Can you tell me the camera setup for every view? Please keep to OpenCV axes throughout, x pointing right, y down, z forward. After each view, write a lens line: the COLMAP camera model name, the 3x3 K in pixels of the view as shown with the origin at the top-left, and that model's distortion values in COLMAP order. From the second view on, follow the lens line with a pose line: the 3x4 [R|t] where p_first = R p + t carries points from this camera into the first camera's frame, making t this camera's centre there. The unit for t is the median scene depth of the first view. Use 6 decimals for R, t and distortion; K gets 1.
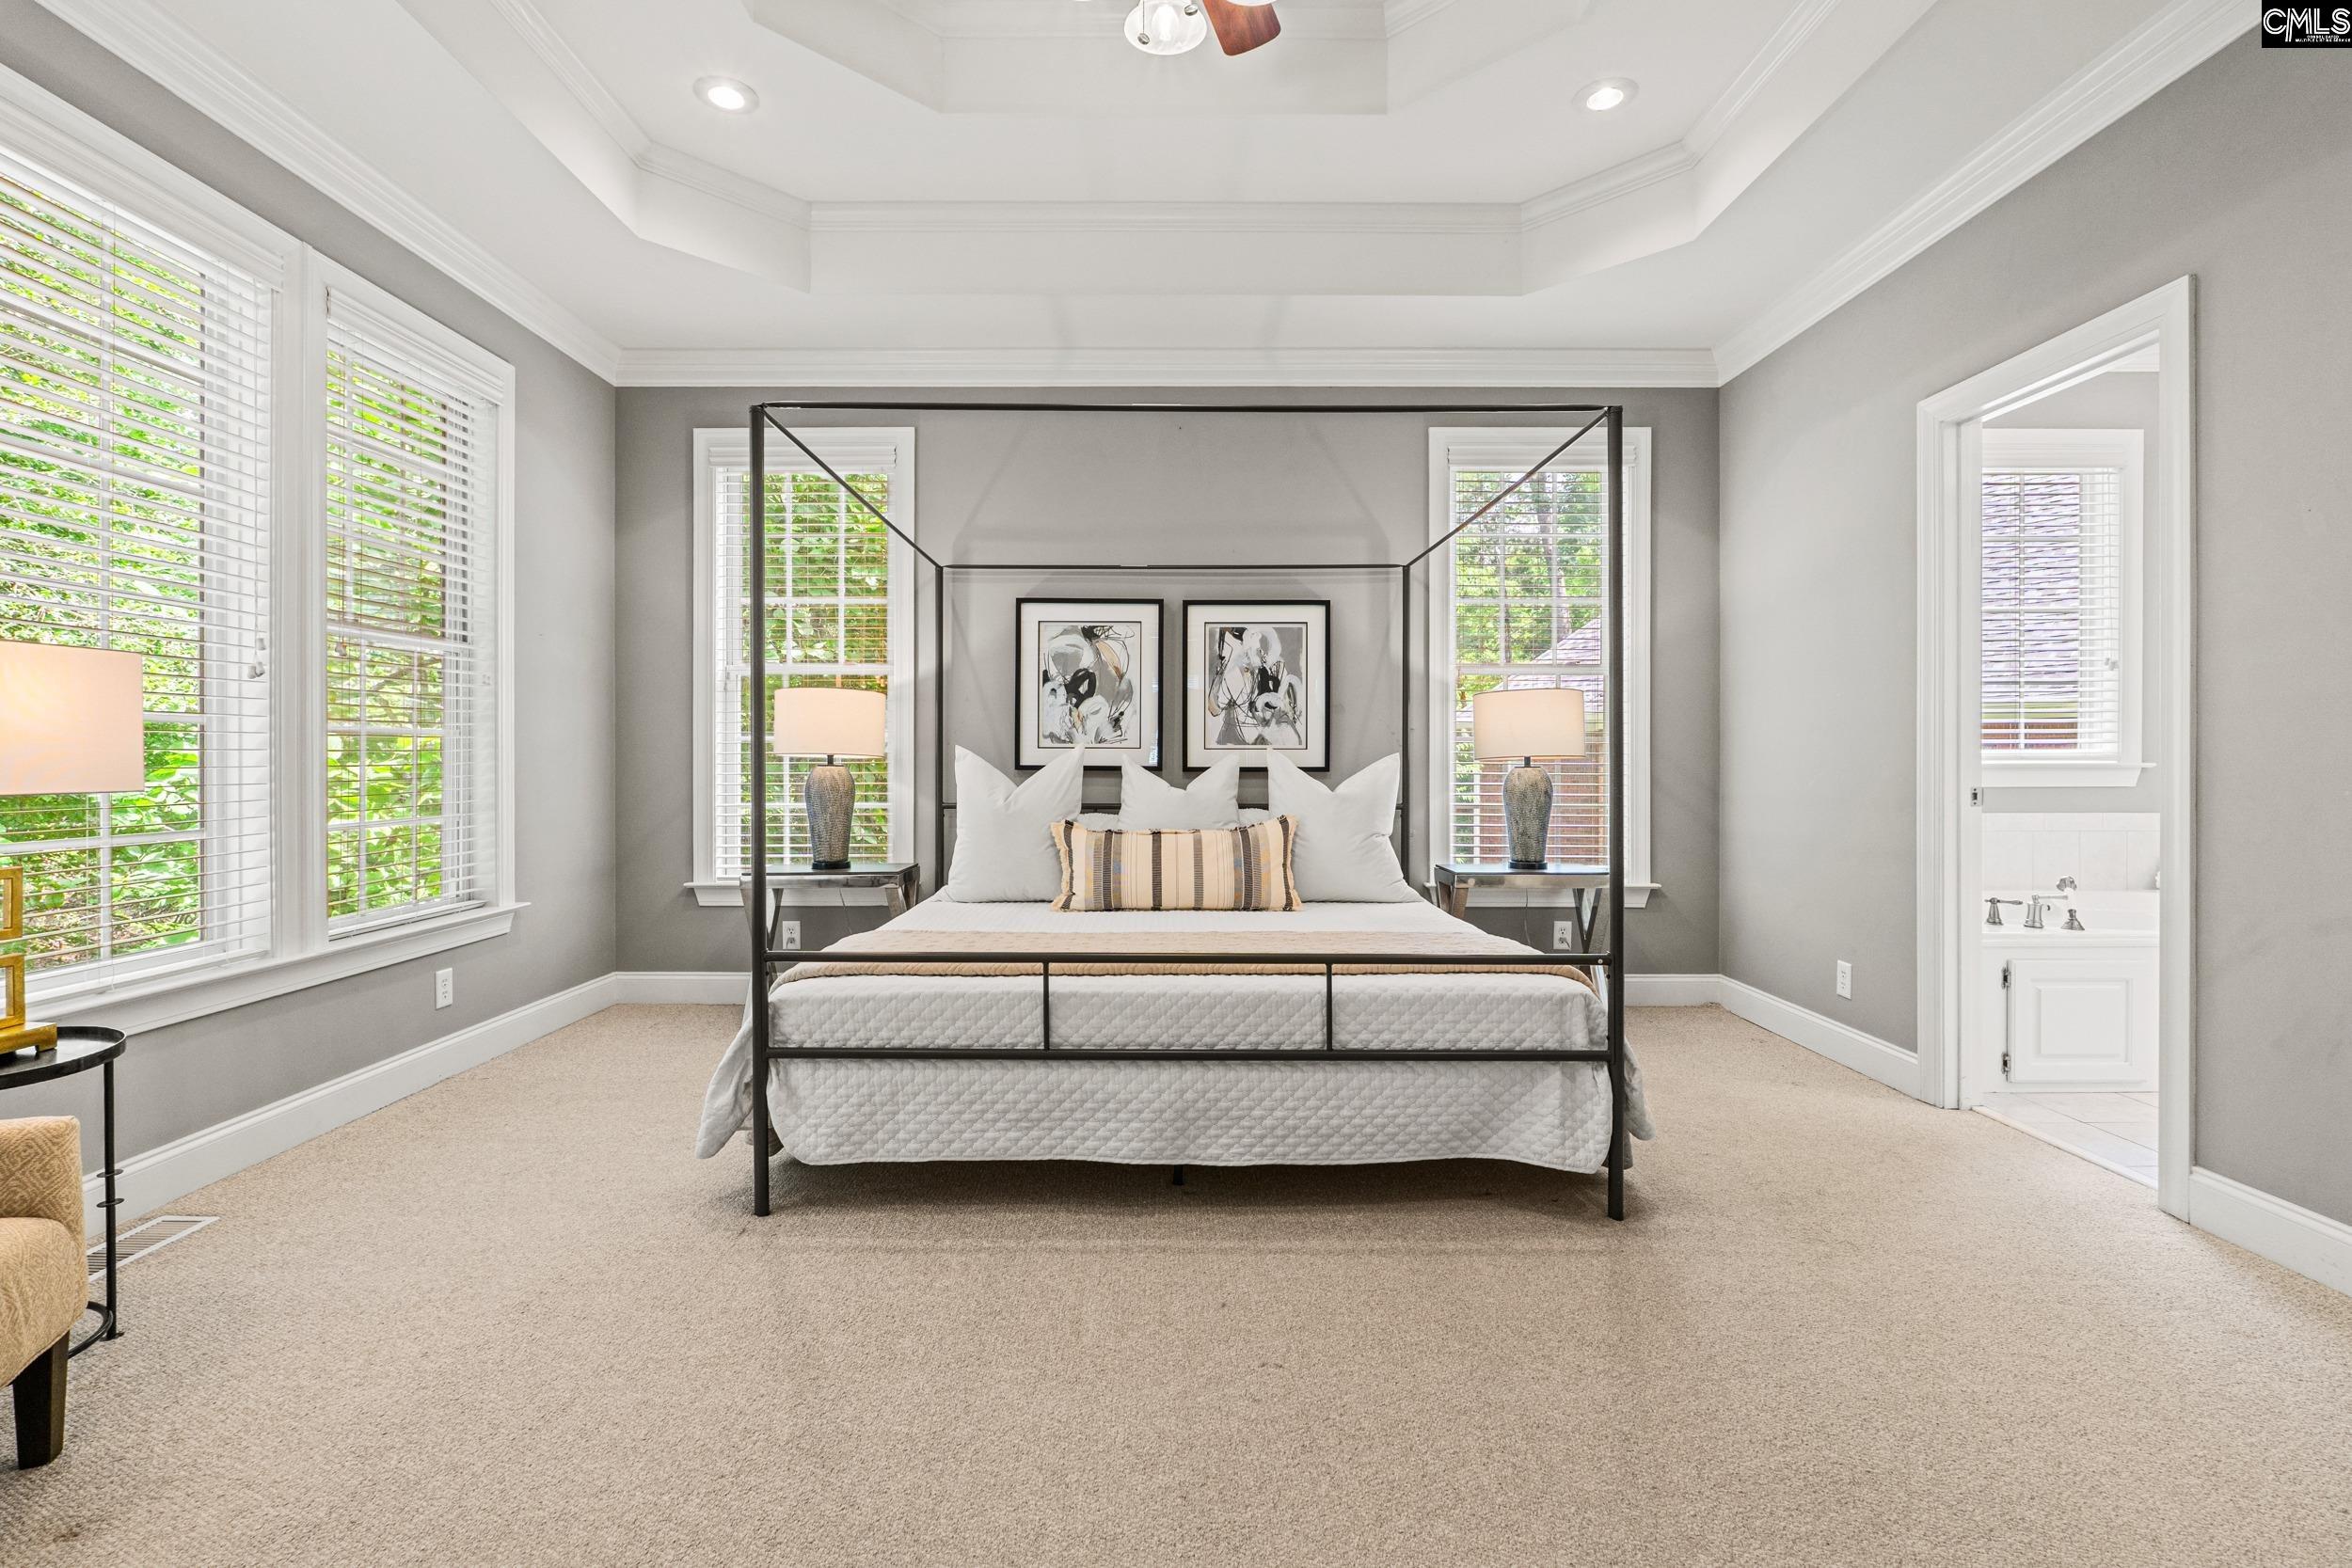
lens RADIAL K [[1081.1, 0, 1174.0], [0, 1081.1, 770.8], [0, 0, 1]] dist [-0.010511, 0.002731]
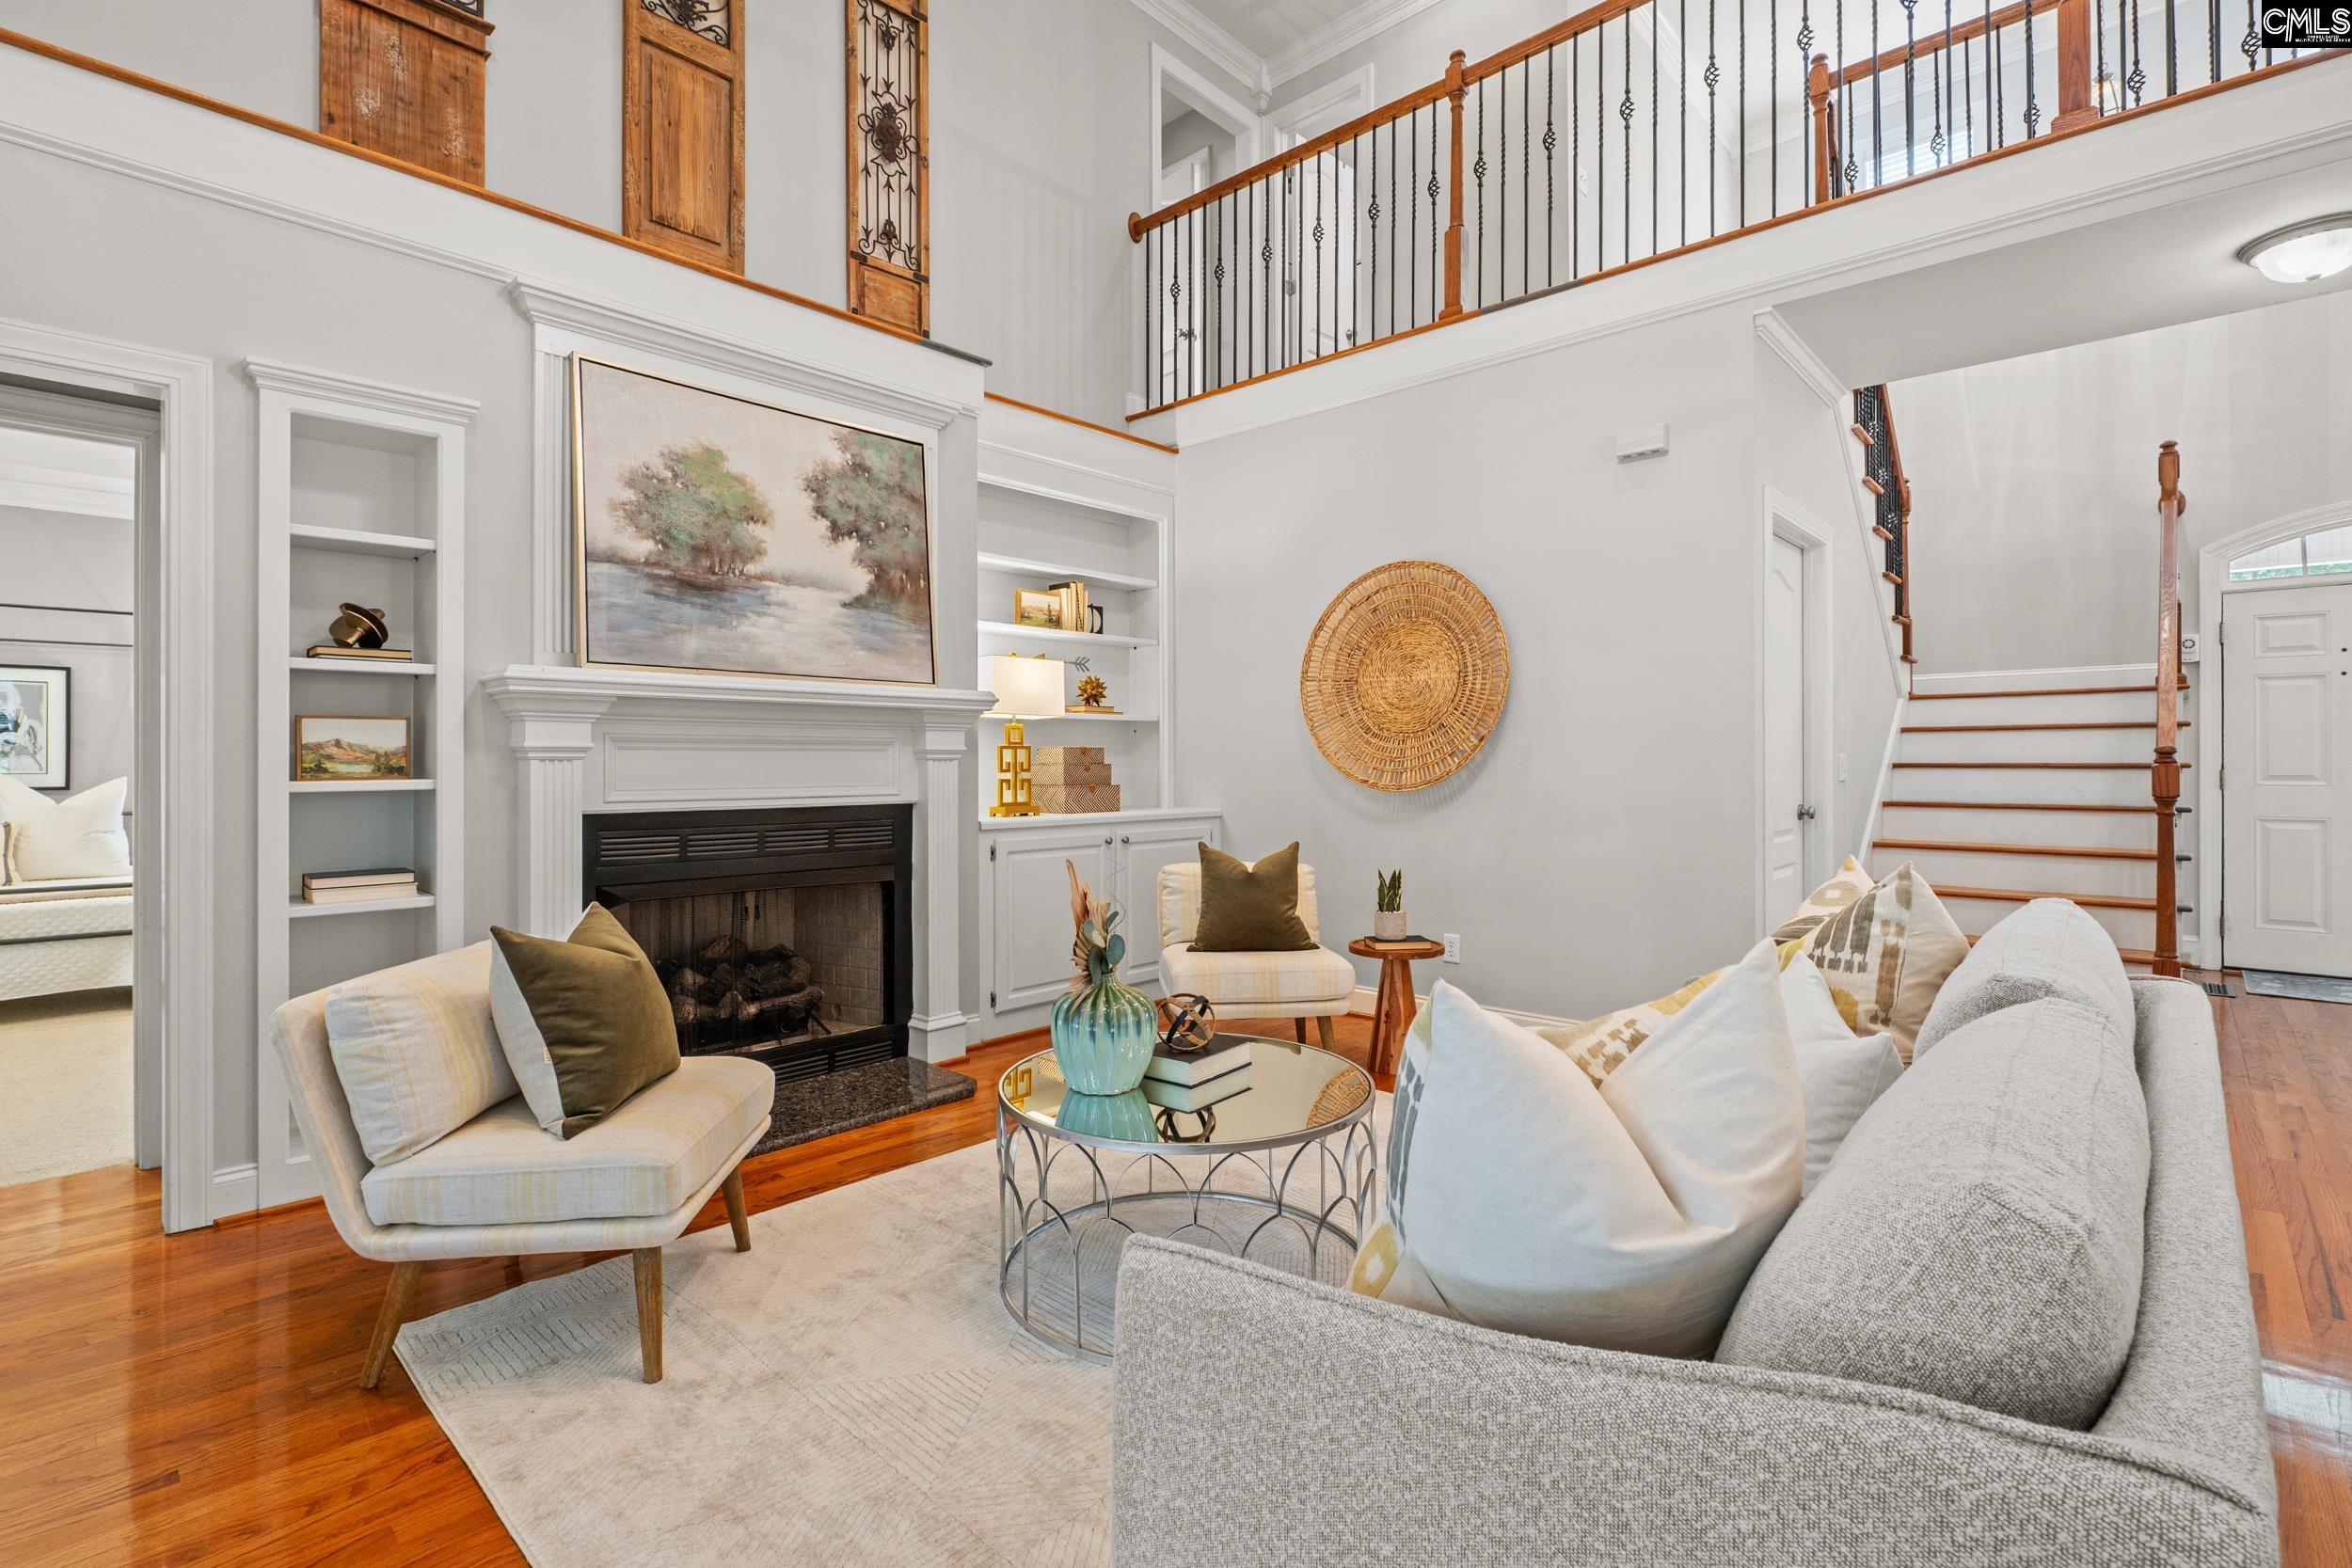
lens RADIAL K [[1081.1, 0, 1120.6], [0, 1081.1, 765.4], [0, 0, 1]] dist [-0.010511, 0.002731]
pose [[0.694992, -0.000379, 0.719017, 0.090411], [0.004365, 0.999984, -0.003692, -0.019805], [-0.719004, 0.005704, 0.694982, -0.935187]]
